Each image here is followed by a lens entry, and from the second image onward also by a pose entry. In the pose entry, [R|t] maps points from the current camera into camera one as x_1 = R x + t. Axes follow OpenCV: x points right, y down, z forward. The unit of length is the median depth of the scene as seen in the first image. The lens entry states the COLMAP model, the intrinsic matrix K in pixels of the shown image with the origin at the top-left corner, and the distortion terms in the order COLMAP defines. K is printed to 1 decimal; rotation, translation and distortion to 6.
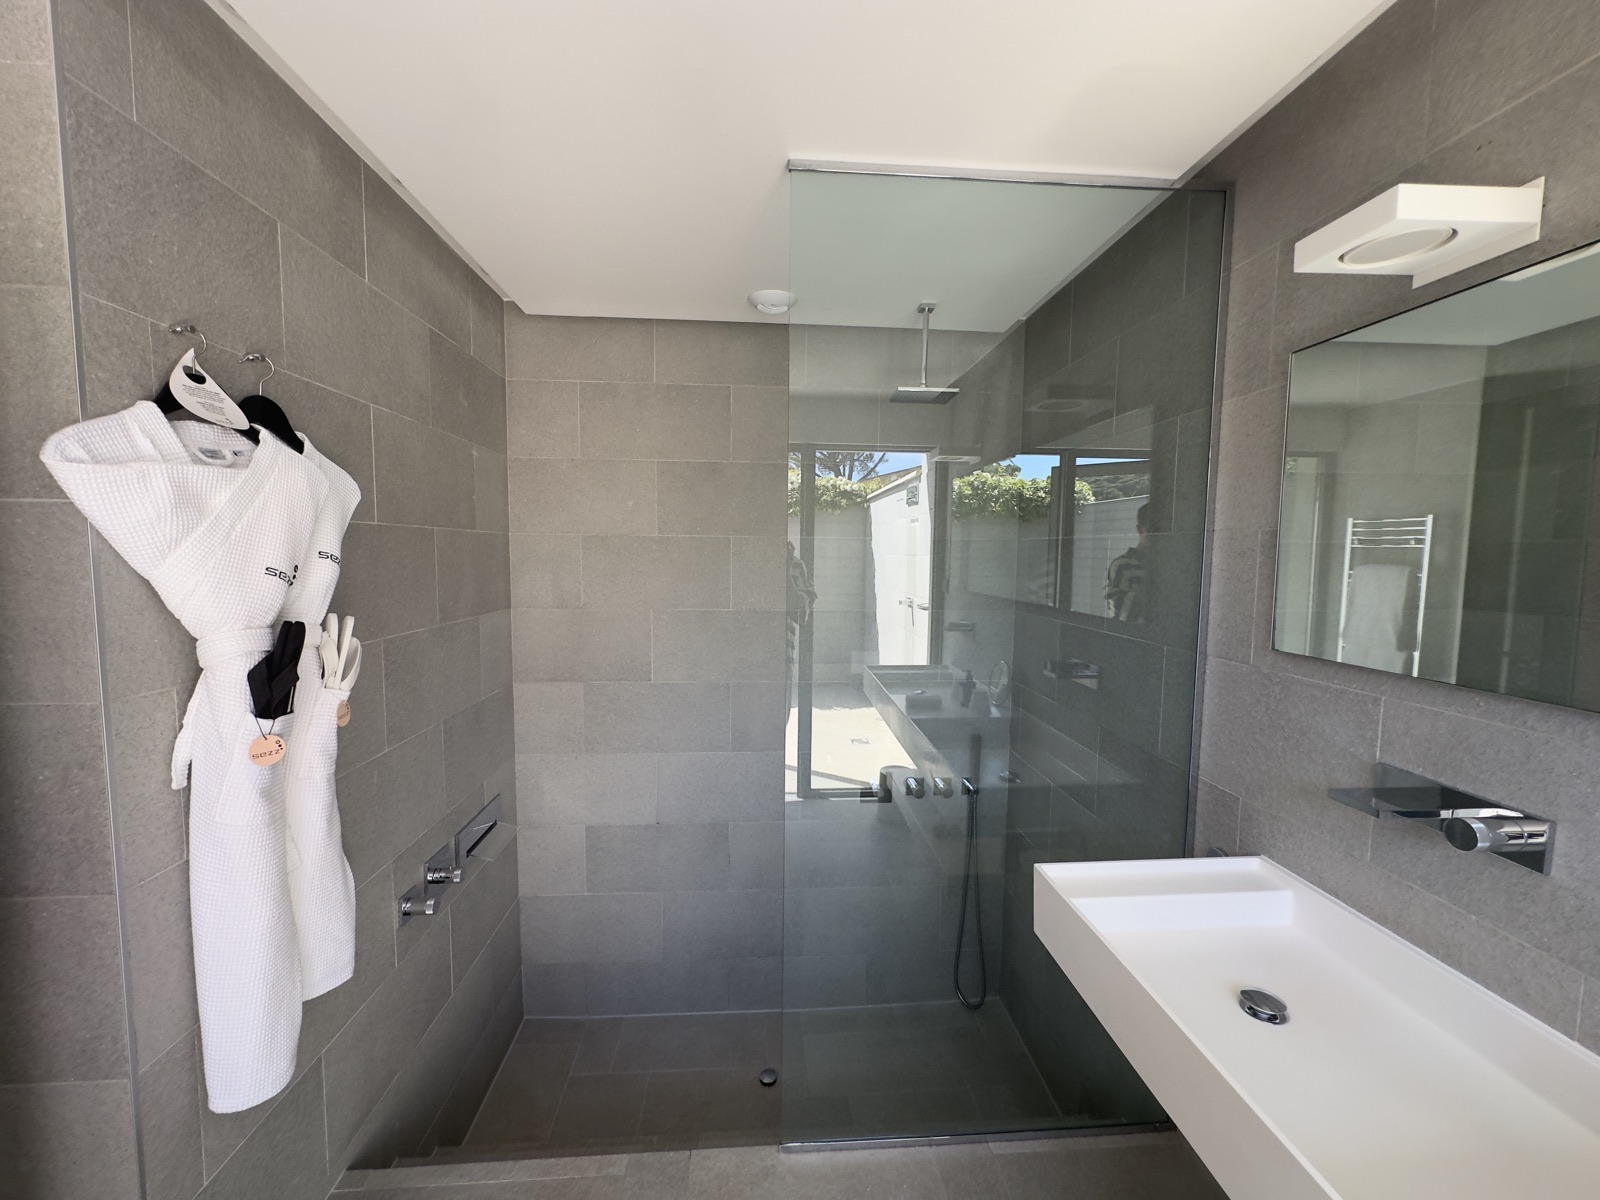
lens RADIAL K [[639.1, 0, 798.7], [0, 639.1, 600.9], [0, 0, 1]] dist [-0.001854, 0.000384]
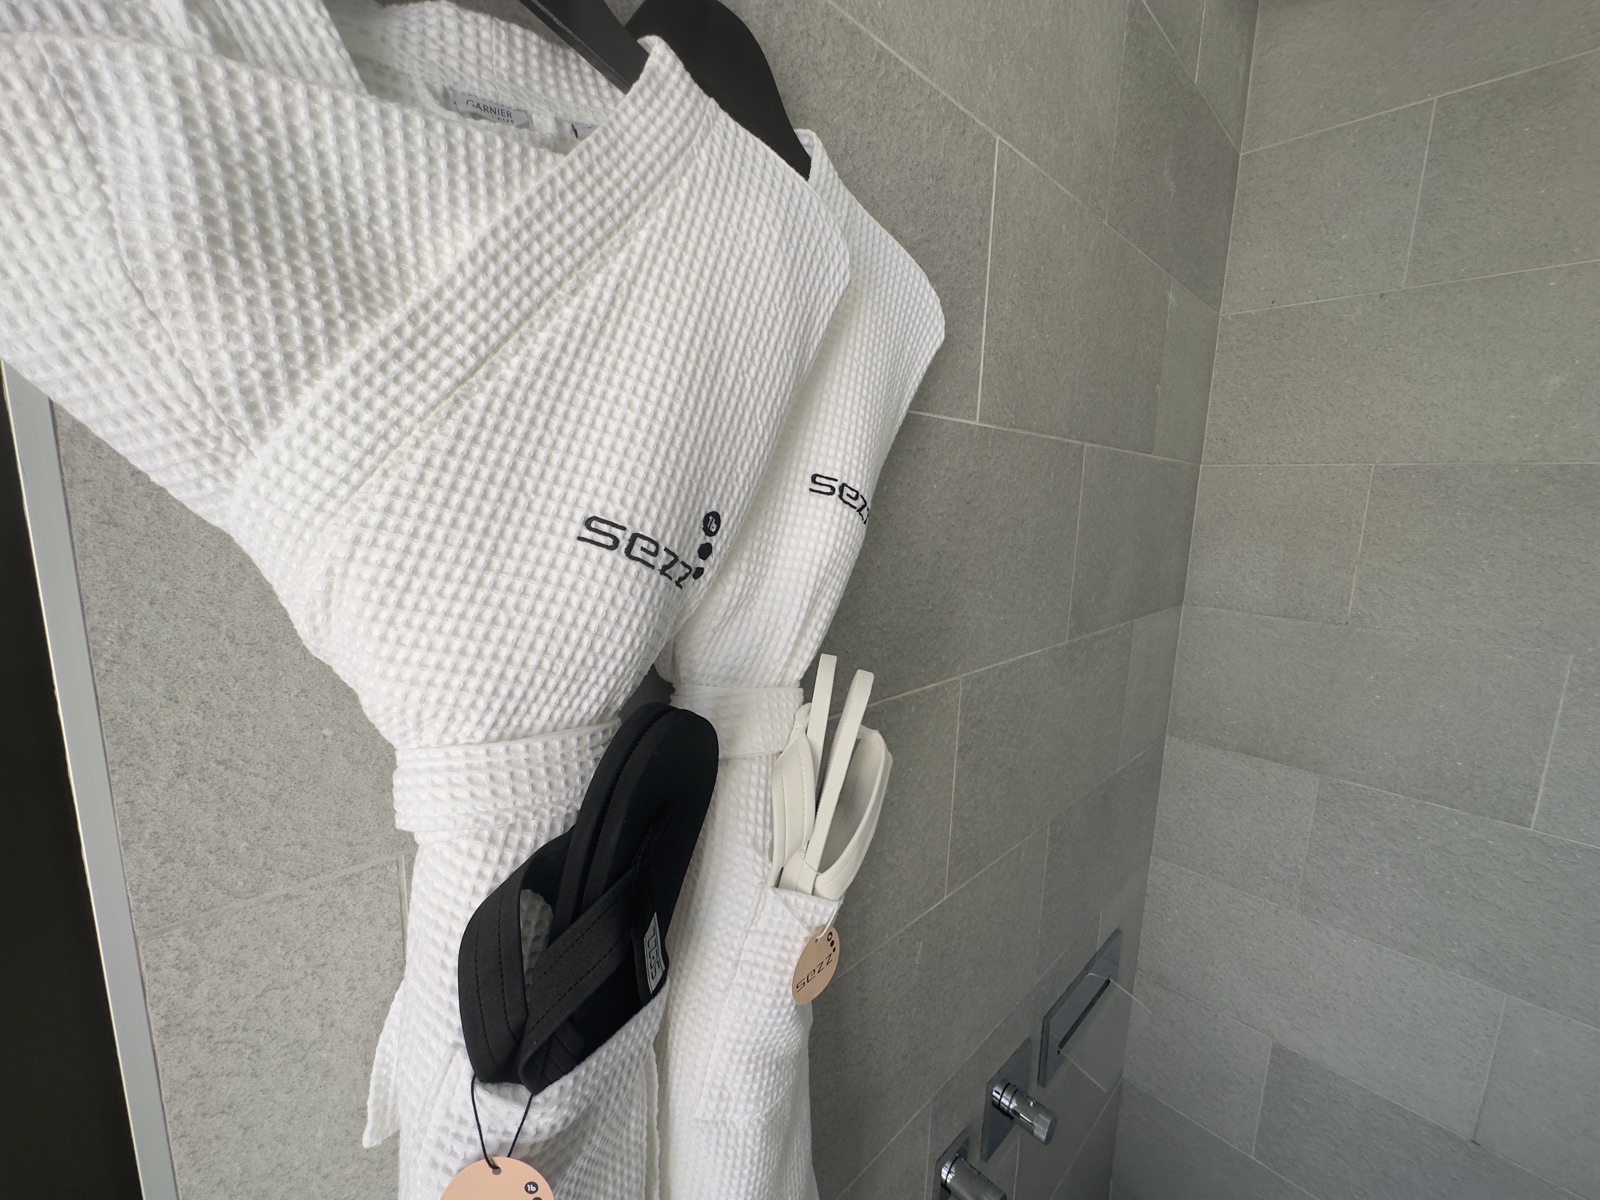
lens RADIAL K [[639.1, 0, 801.9], [0, 639.1, 599.0], [0, 0, 1]] dist [-0.001854, 0.000384]
pose [[0.646636, 0.133119, -0.751094, -0.483874], [-0.081683, 0.991077, 0.105329, -0.046068], [0.758413, -0.006758, 0.651739, 0.763958]]
